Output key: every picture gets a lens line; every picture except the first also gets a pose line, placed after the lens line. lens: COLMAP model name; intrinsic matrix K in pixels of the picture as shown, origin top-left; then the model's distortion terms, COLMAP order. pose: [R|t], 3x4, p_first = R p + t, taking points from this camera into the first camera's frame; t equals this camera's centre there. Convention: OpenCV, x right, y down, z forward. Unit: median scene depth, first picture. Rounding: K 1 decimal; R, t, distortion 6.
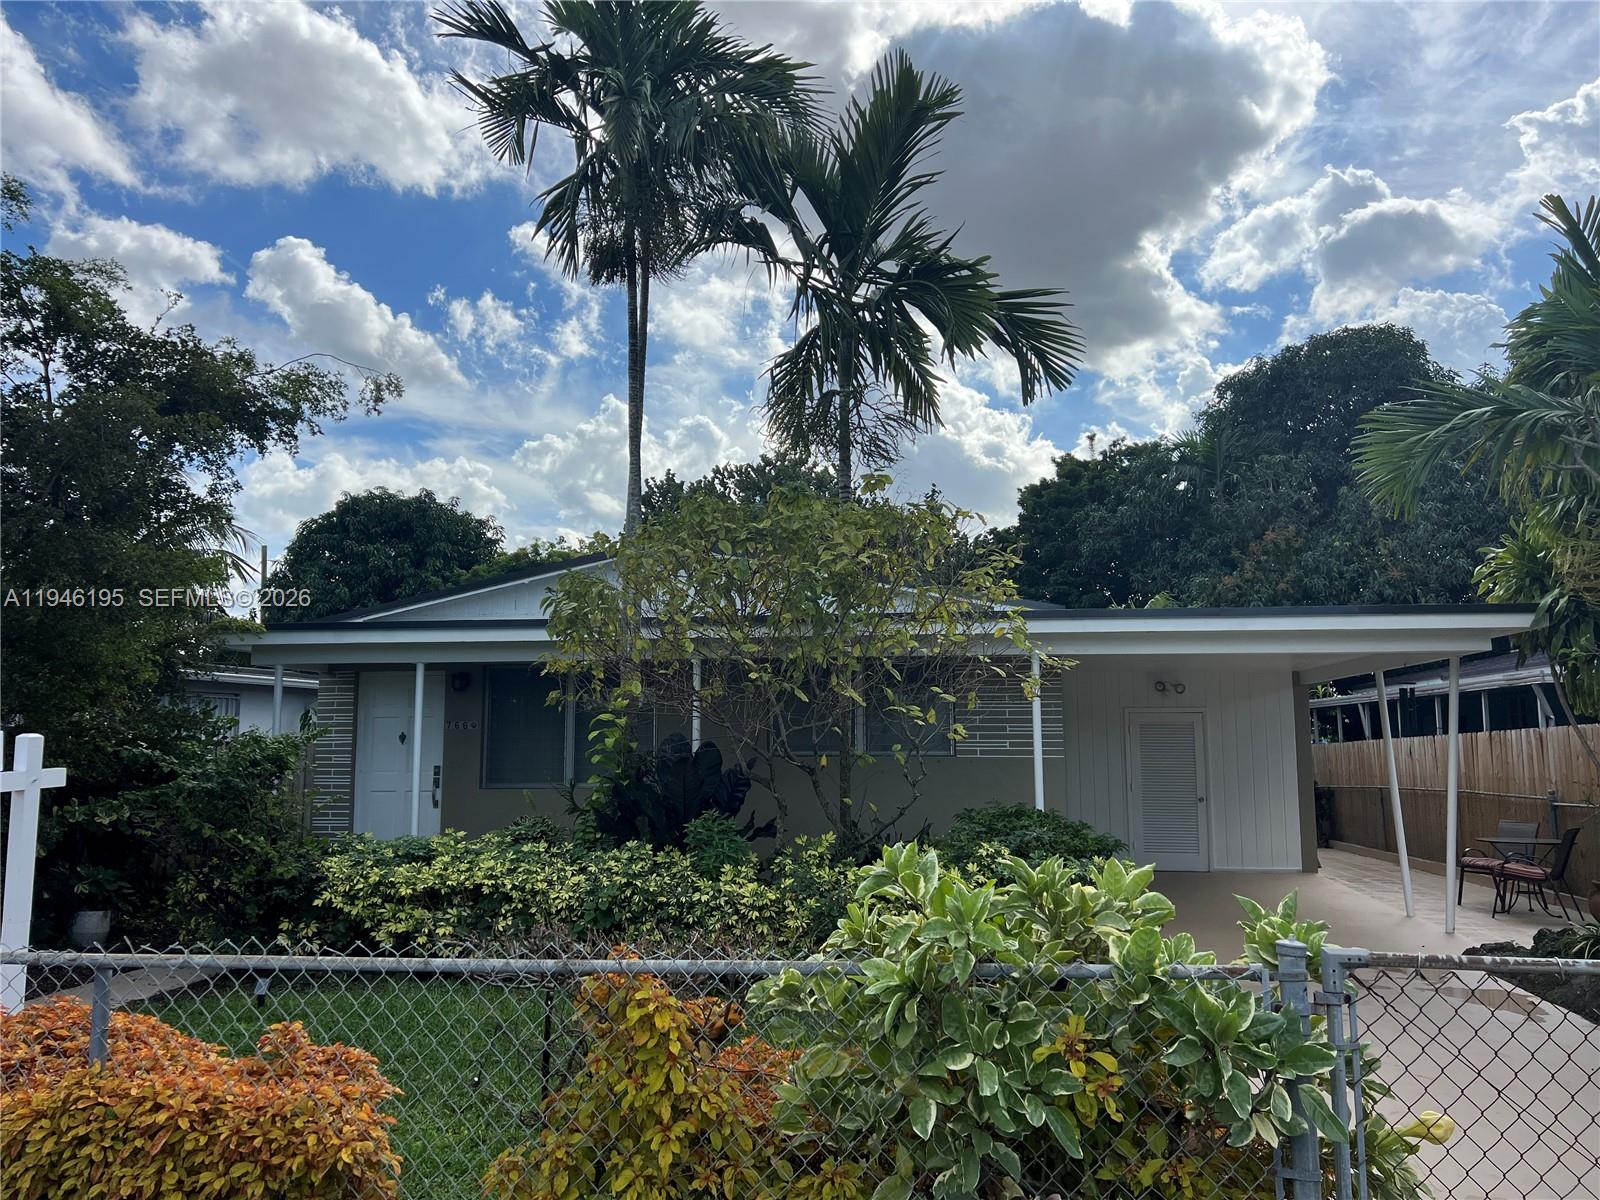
lens RADIAL K [[1243.8, 0, 786.1], [0, 1243.8, 609.3], [0, 0, 1]] dist [0.046326, -0.055083]
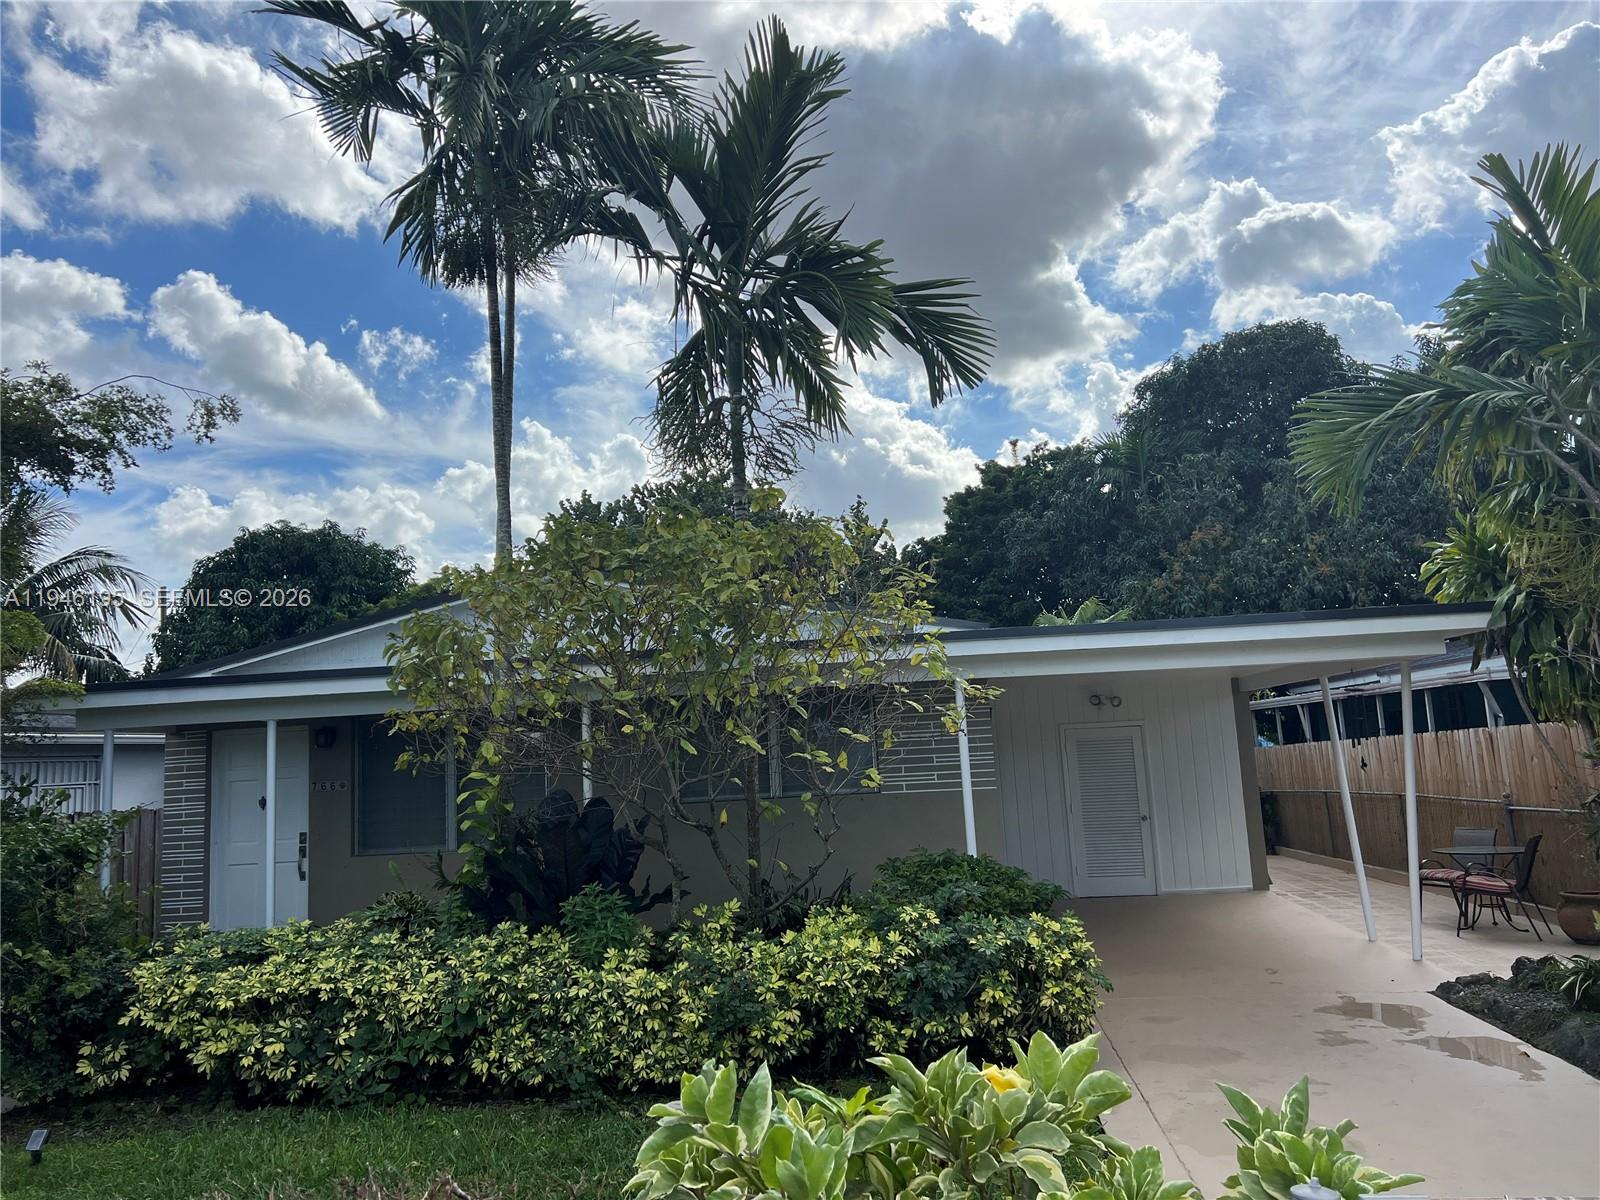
lens RADIAL K [[1243.7, 0, 796.7], [0, 1243.7, 585.3], [0, 0, 1]] dist [0.046972, -0.056296]
pose [[0.997324, -0.042230, 0.059685, 0.032751], [0.044081, 0.998576, -0.030044, -0.010817], [-0.058331, 0.032595, 0.997765, 0.105551]]
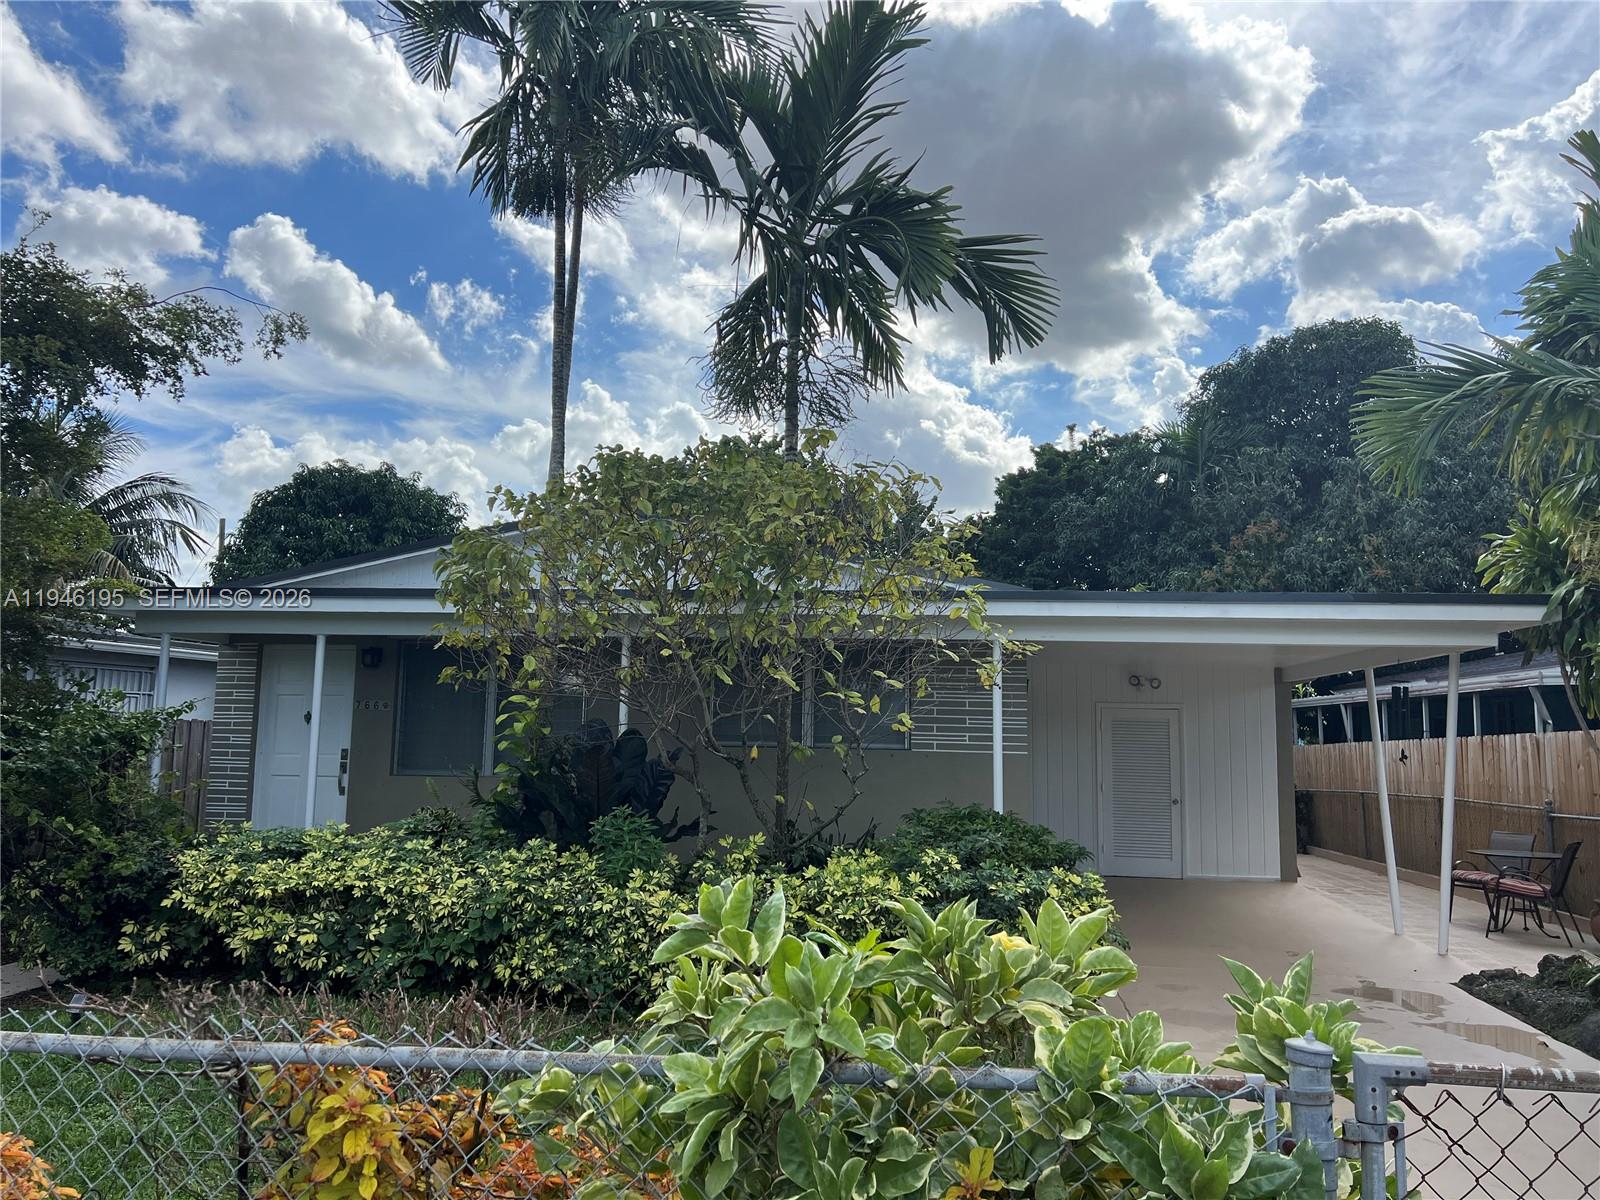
lens RADIAL K [[1243.7, 0, 788.1], [0, 1243.7, 592.4], [0, 0, 1]] dist [0.050396, -0.064824]
pose [[0.999578, 0.023441, 0.017158, 0.032965], [-0.023336, 0.999708, -0.006298, 0.011586], [-0.017301, 0.005895, 0.999833, 0.100627]]
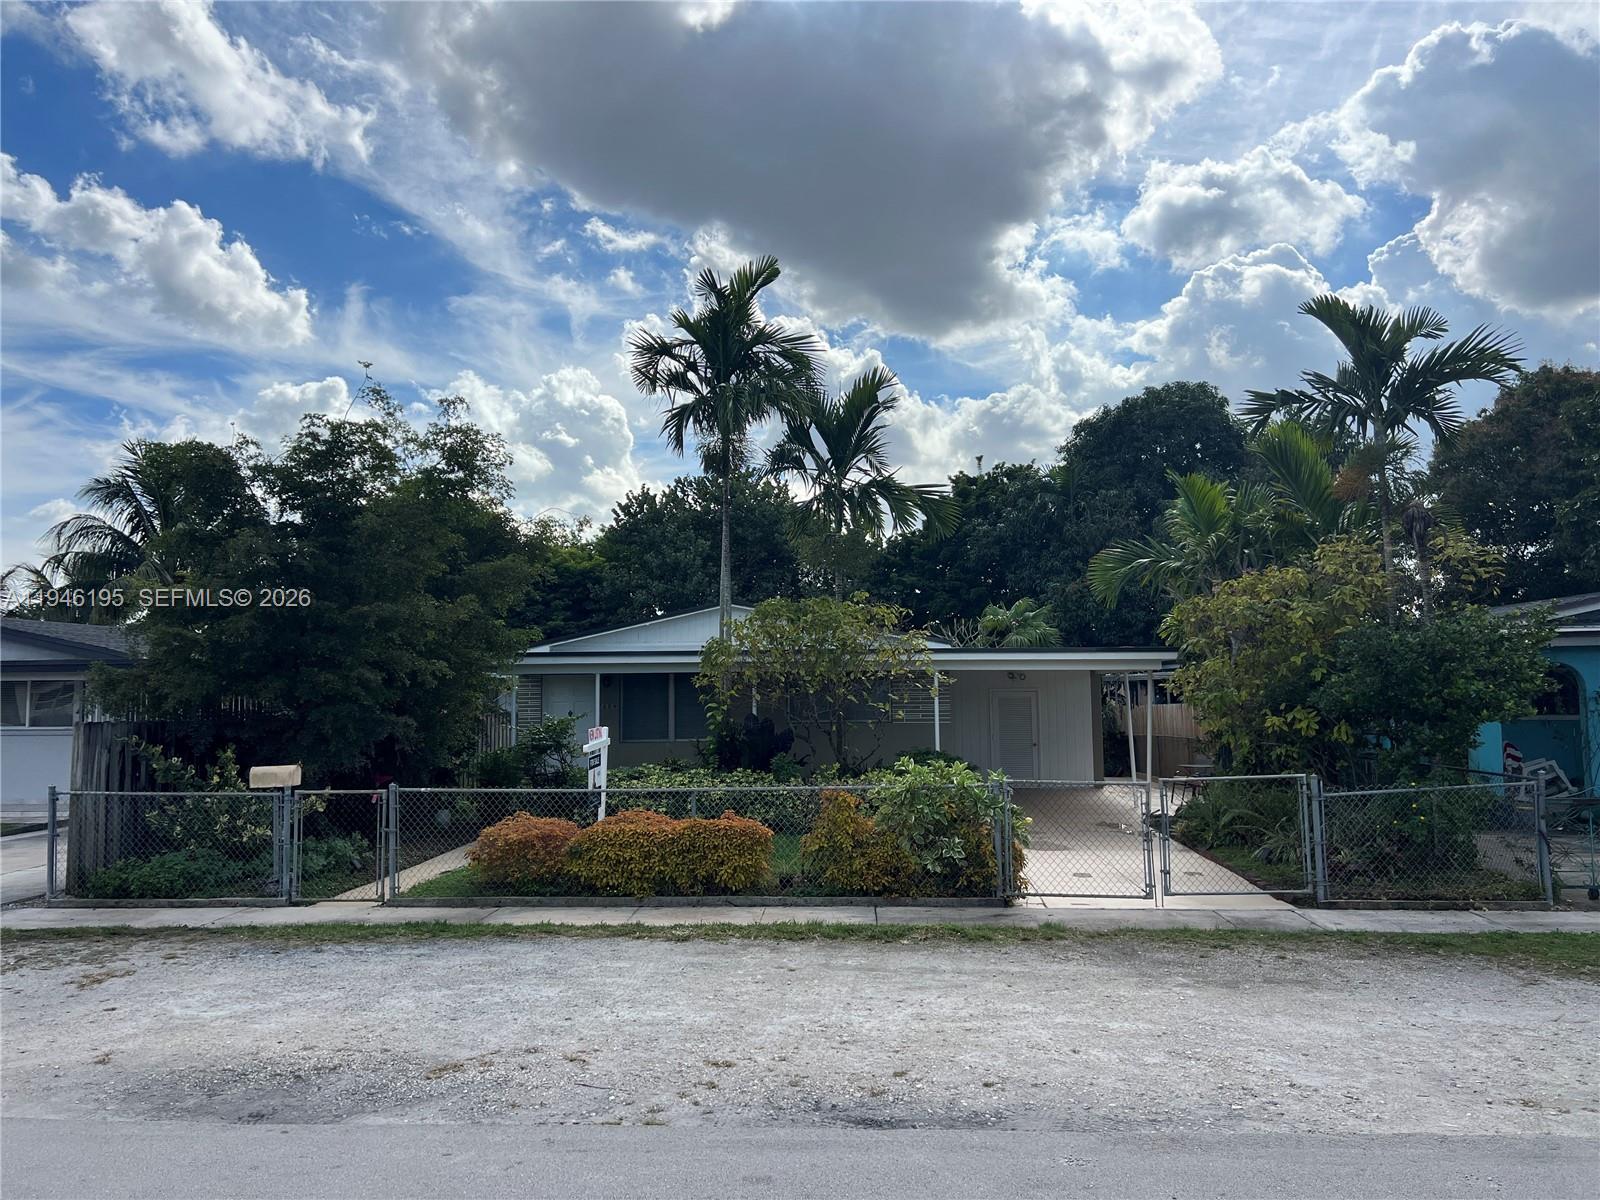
lens RADIAL K [[1243.7, 0, 788.1], [0, 1243.7, 592.4], [0, 0, 1]] dist [0.050396, -0.064824]
pose [[0.996720, -0.000516, 0.080920, -0.188603], [-0.001640, 0.999645, 0.026577, -0.139405], [-0.080905, -0.026622, 0.996366, -0.920404]]
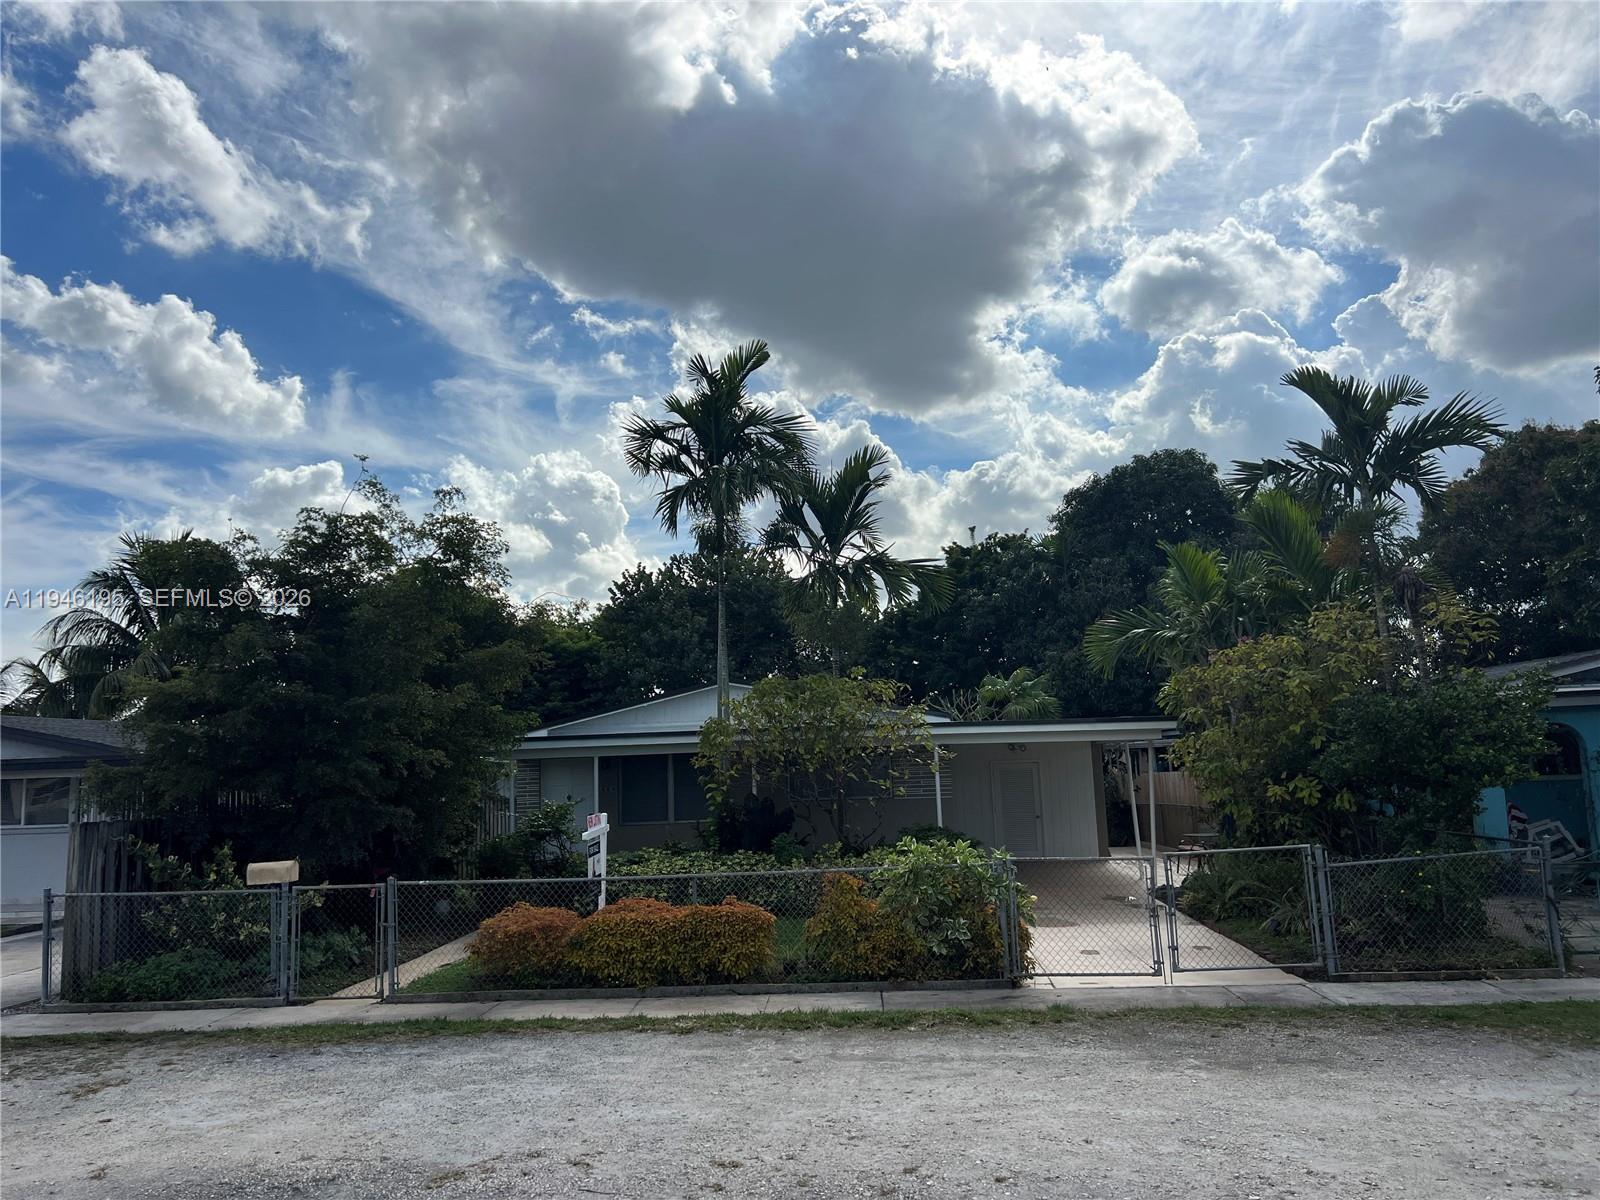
lens RADIAL K [[1243.7, 0, 788.1], [0, 1243.7, 592.4], [0, 0, 1]] dist [0.050396, -0.064824]
pose [[0.996277, -0.020554, 0.083719, -0.187442], [0.023218, 0.999251, -0.030969, -0.149323], [-0.083020, 0.032798, 0.996008, -0.925189]]
